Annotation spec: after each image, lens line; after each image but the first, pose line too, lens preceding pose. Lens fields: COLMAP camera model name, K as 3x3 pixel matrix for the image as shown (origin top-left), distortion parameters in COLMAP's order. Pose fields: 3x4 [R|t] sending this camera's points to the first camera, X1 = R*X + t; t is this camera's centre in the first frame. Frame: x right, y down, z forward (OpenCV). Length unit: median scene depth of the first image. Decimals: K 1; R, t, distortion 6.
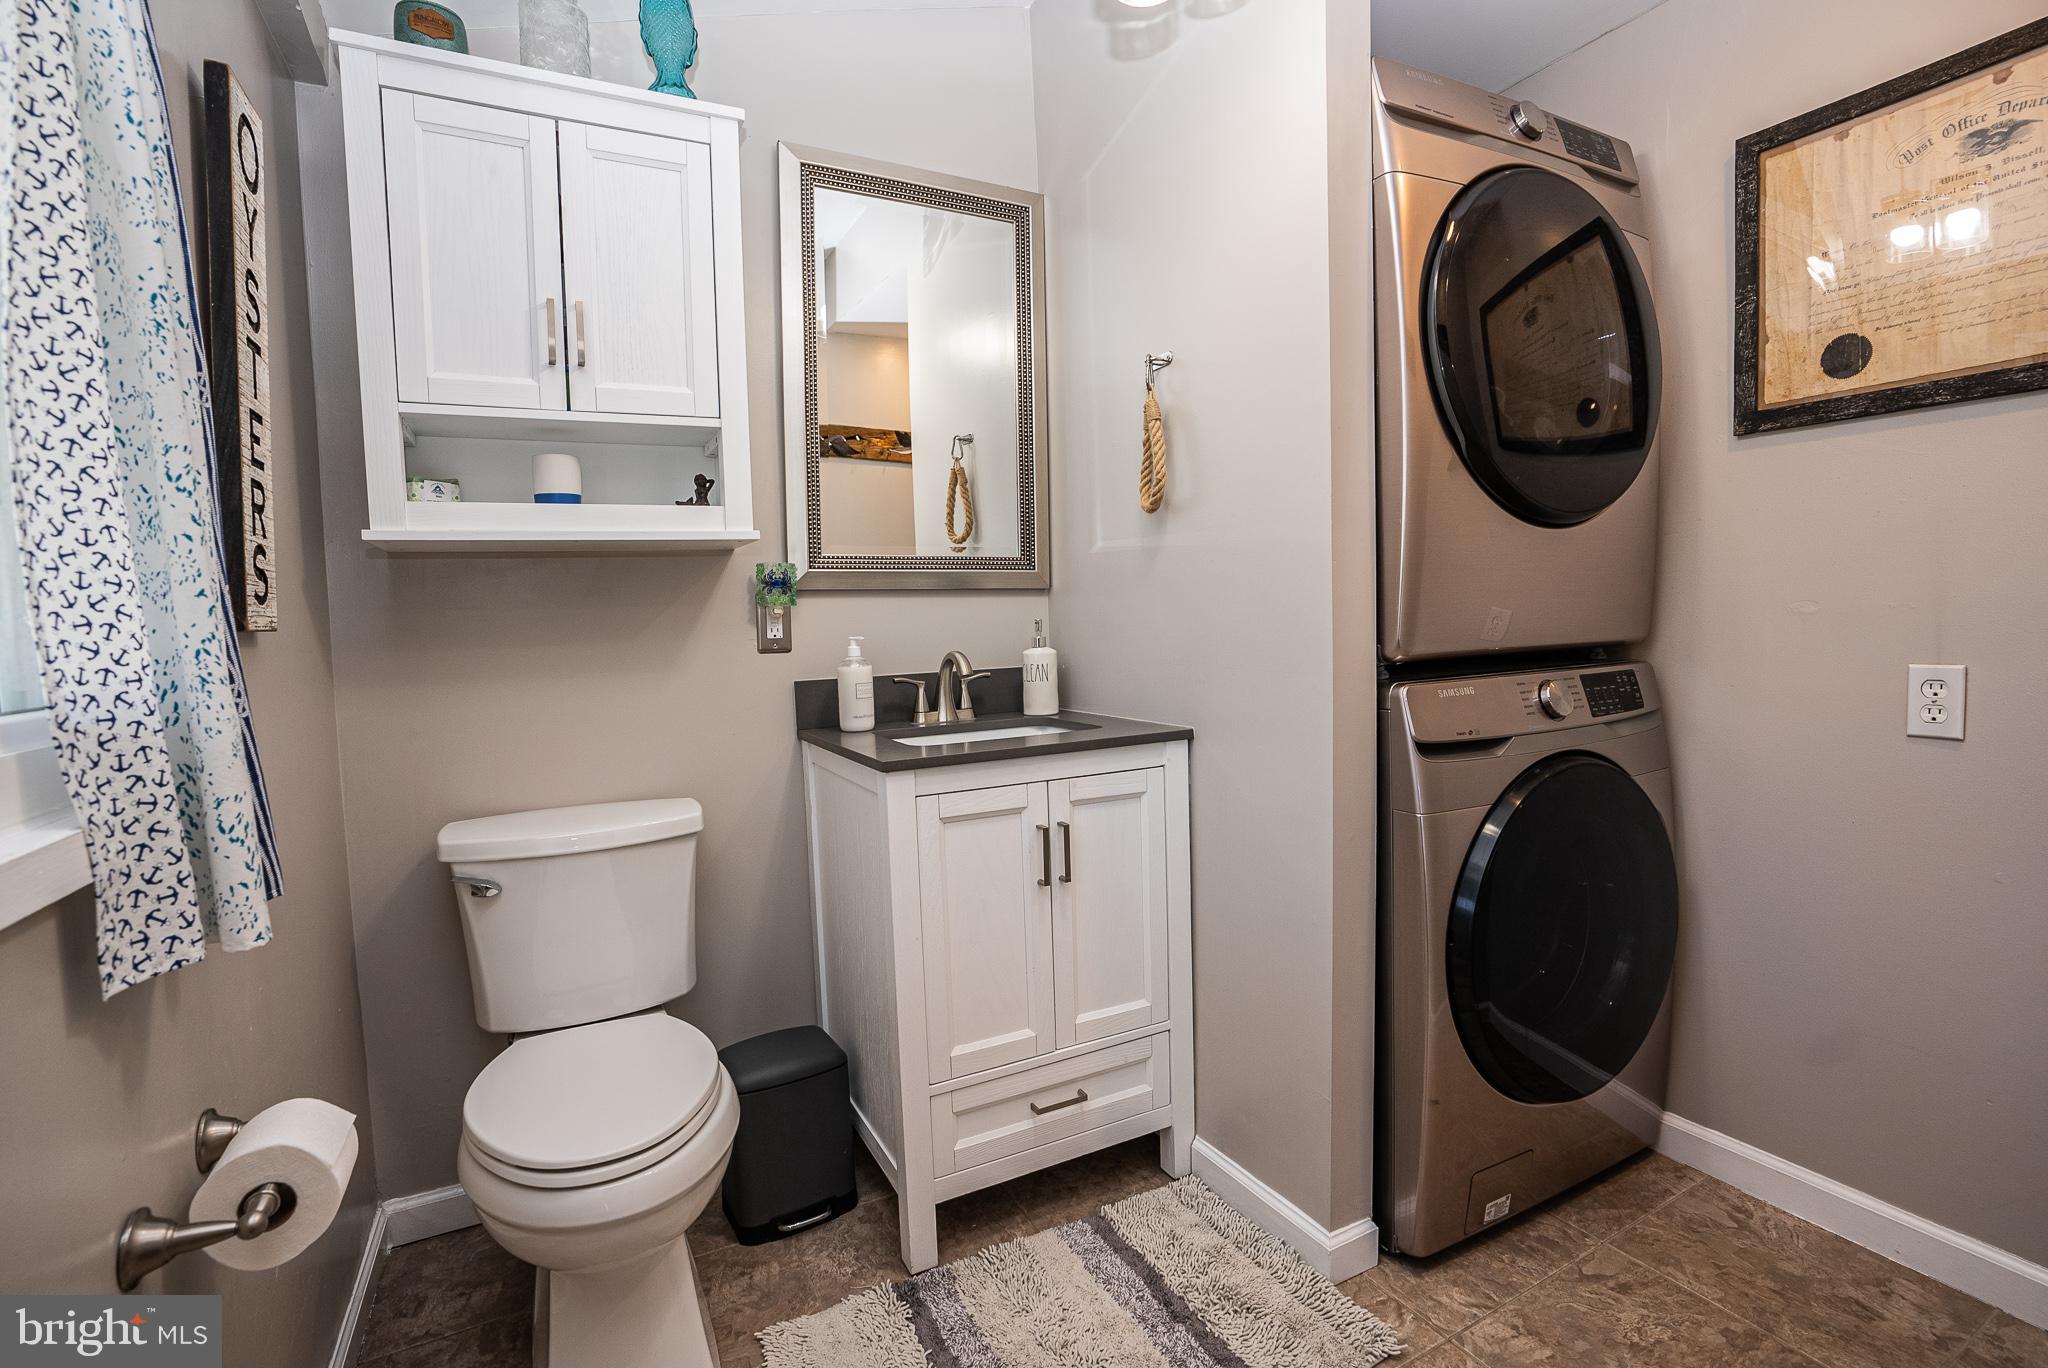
lens RADIAL K [[943.2, 0, 1033.5], [0, 943.2, 678.4], [0, 0, 1]] dist [-0.065946, 0.023565]
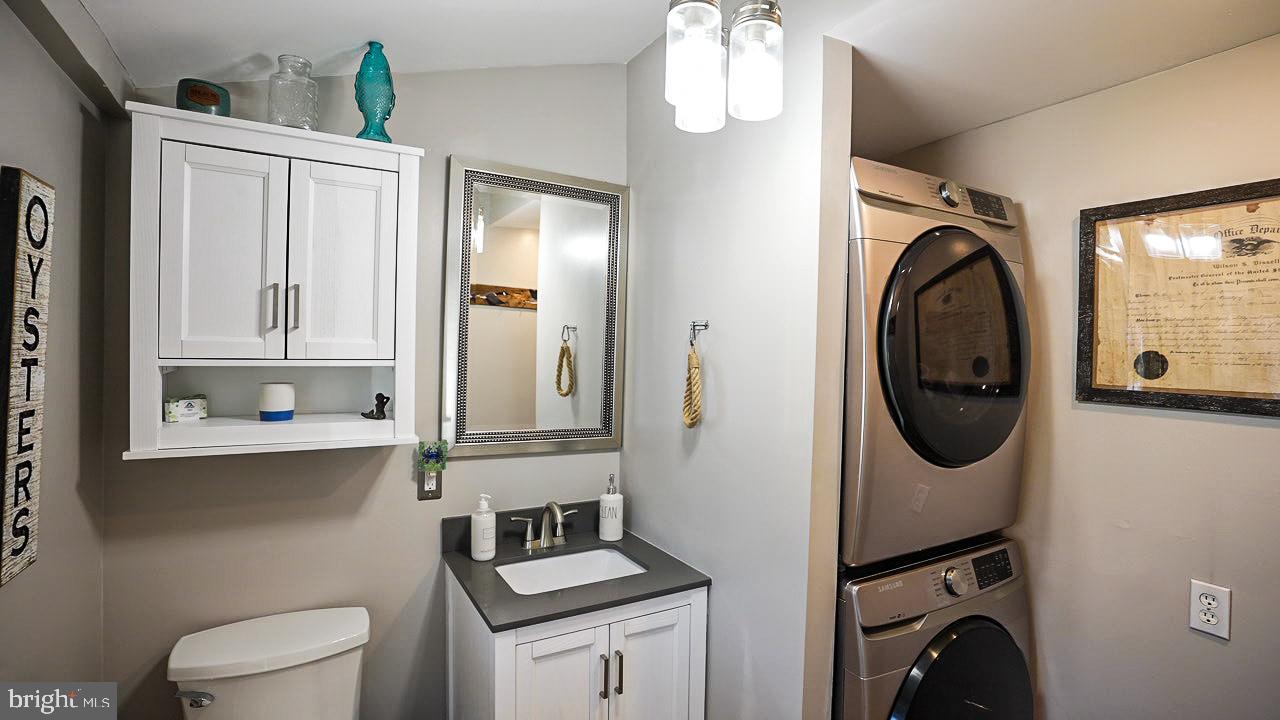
lens RADIAL K [[593.3, 0, 646.4], [0, 593.3, 354.7], [0, 0, 1]] dist [-0.068125, 0.028151]
pose [[0.997817, 0.048070, 0.045282, 0.010526], [-0.045397, 0.997266, -0.058303, -0.259804], [-0.047961, 0.056120, 0.997271, 0.078400]]
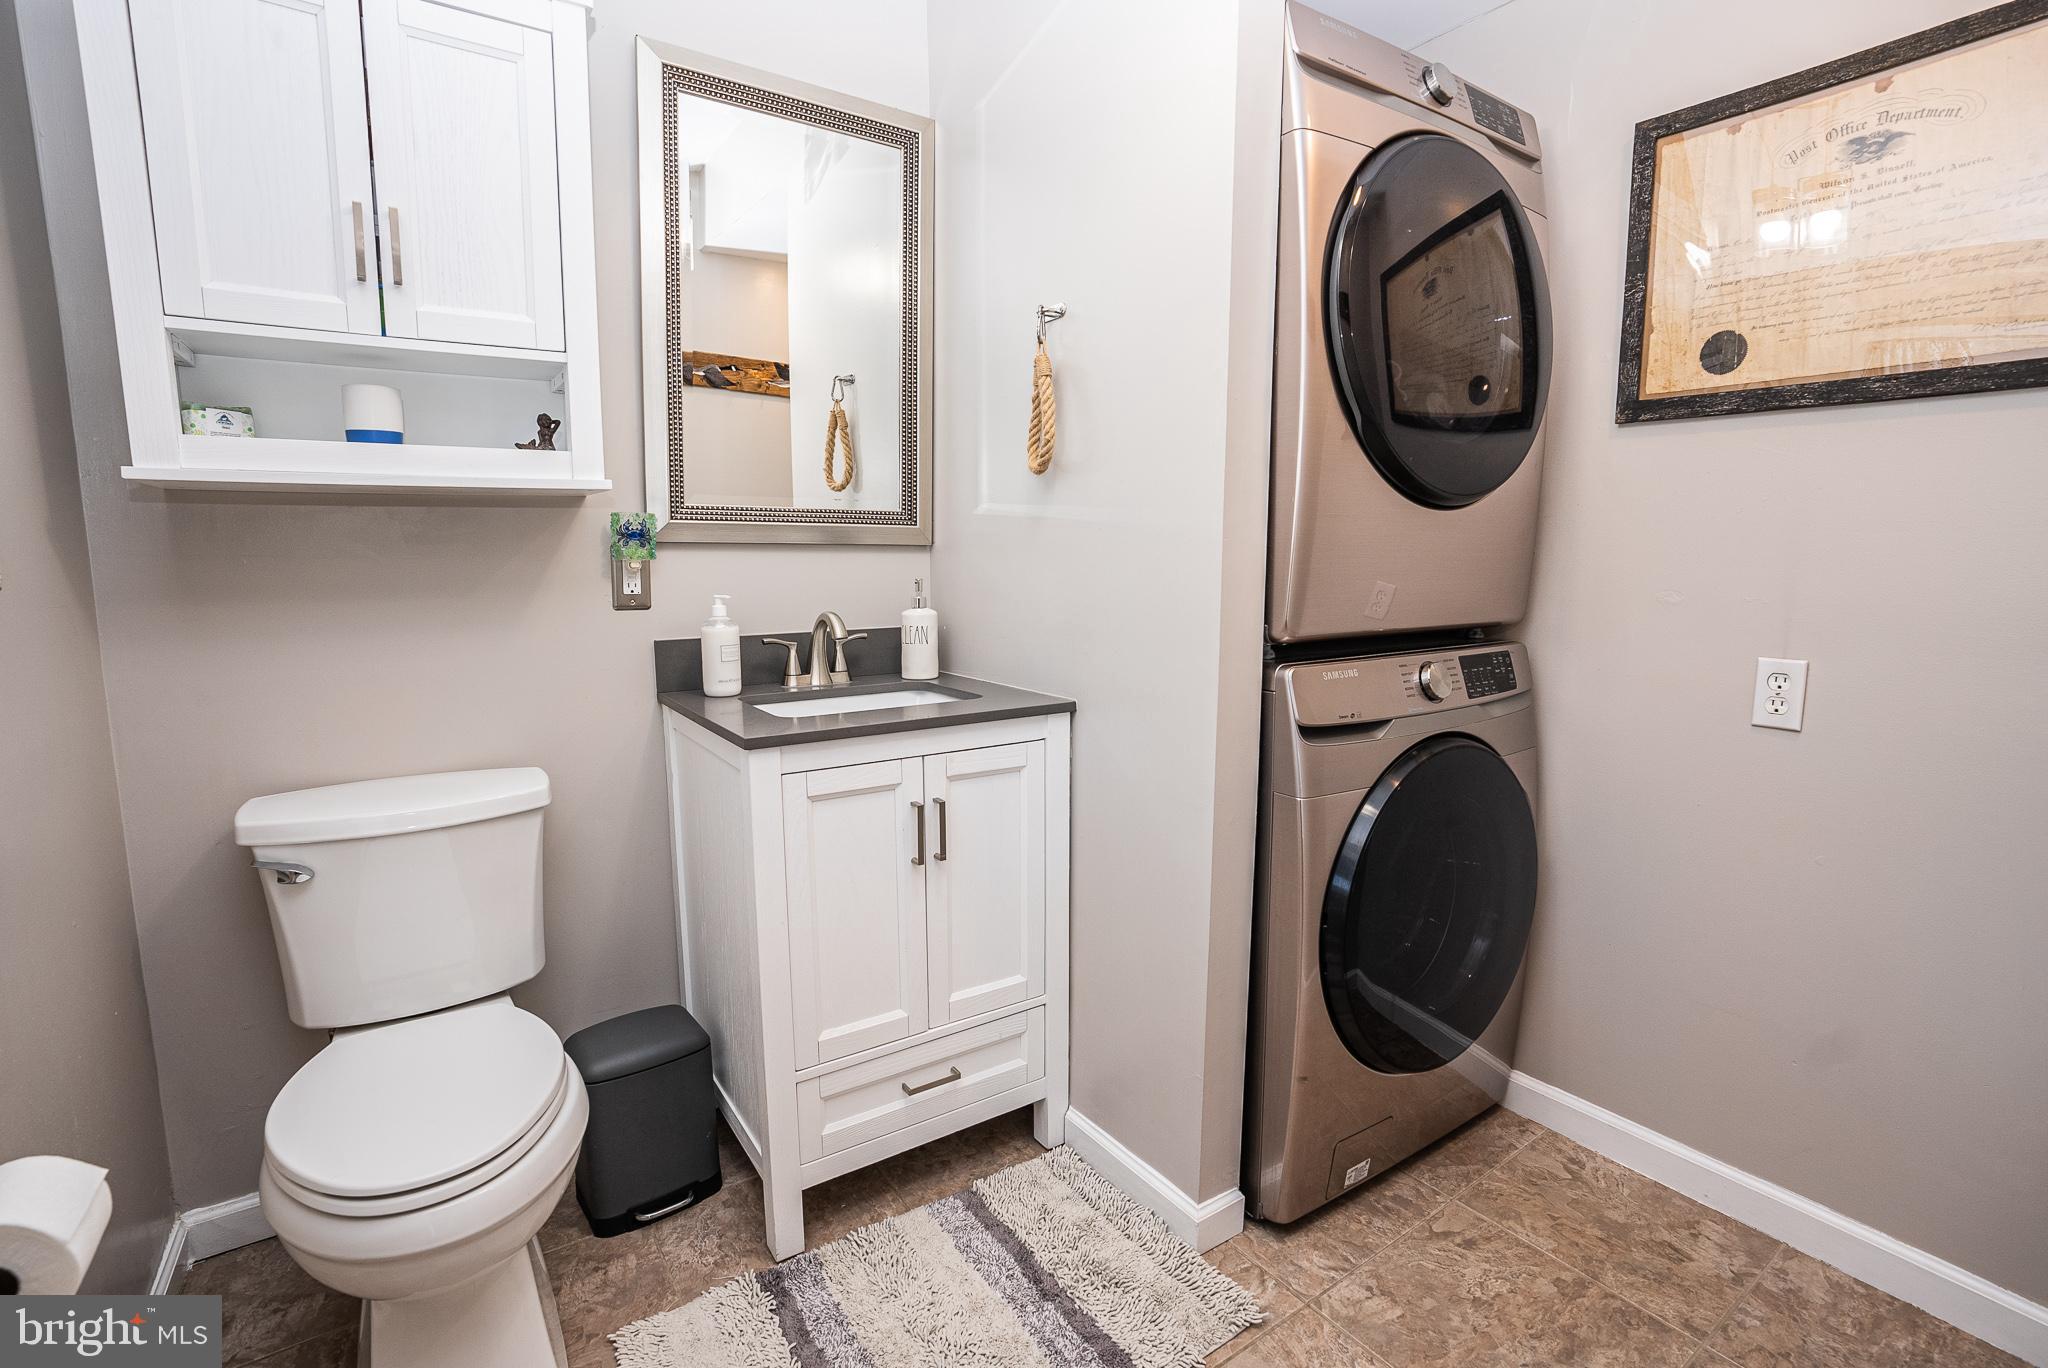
lens RADIAL K [[943.4, 0, 1033.4], [0, 943.4, 678.6], [0, 0, 1]] dist [-0.069397, 0.026730]
pose [[0.992793, 0.016261, 0.118737, 0.010999], [-0.024214, 0.997536, 0.065842, -0.036028], [-0.117374, -0.068242, 0.990740, 0.048204]]
